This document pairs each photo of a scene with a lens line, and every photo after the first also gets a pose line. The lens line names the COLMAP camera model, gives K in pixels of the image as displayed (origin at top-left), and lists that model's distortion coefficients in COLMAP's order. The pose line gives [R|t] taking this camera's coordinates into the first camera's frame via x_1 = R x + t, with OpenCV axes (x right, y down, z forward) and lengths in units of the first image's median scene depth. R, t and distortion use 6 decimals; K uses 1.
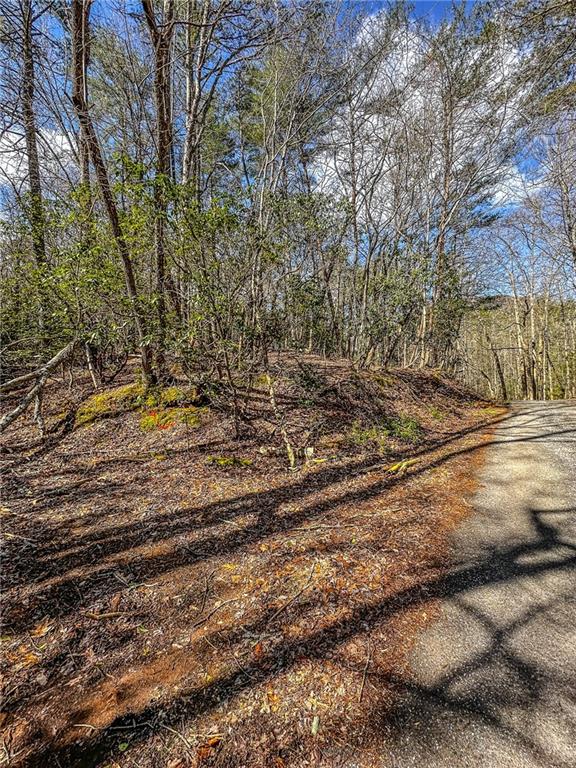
lens RADIAL K [[306.1, 0, 286.5], [0, 306.1, 383.5], [0, 0, 1]] dist [-0.005043, 0.001138]
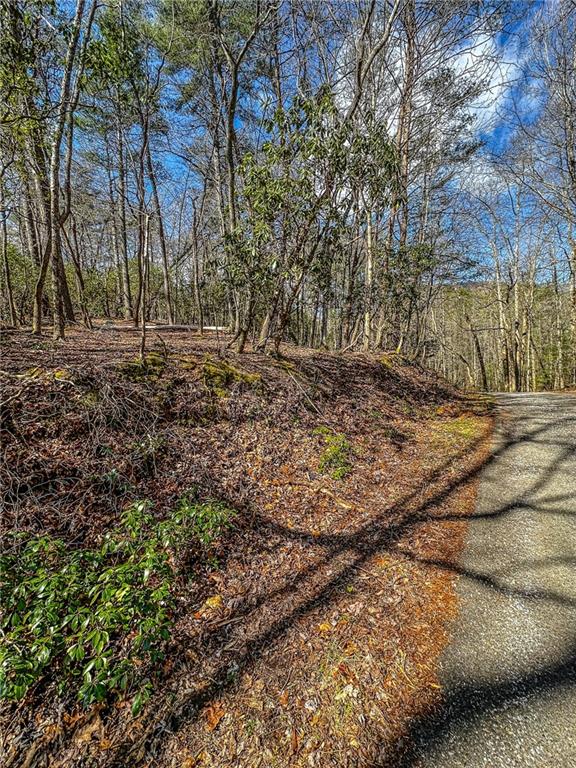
lens RADIAL K [[306.1, 0, 289.5], [0, 306.1, 383.2], [0, 0, 1]] dist [-0.005043, 0.001138]
pose [[0.998460, -0.015504, 0.053258, 0.099524], [0.013194, 0.998968, 0.043459, -0.004719], [-0.053876, -0.042689, 0.997635, 0.143082]]
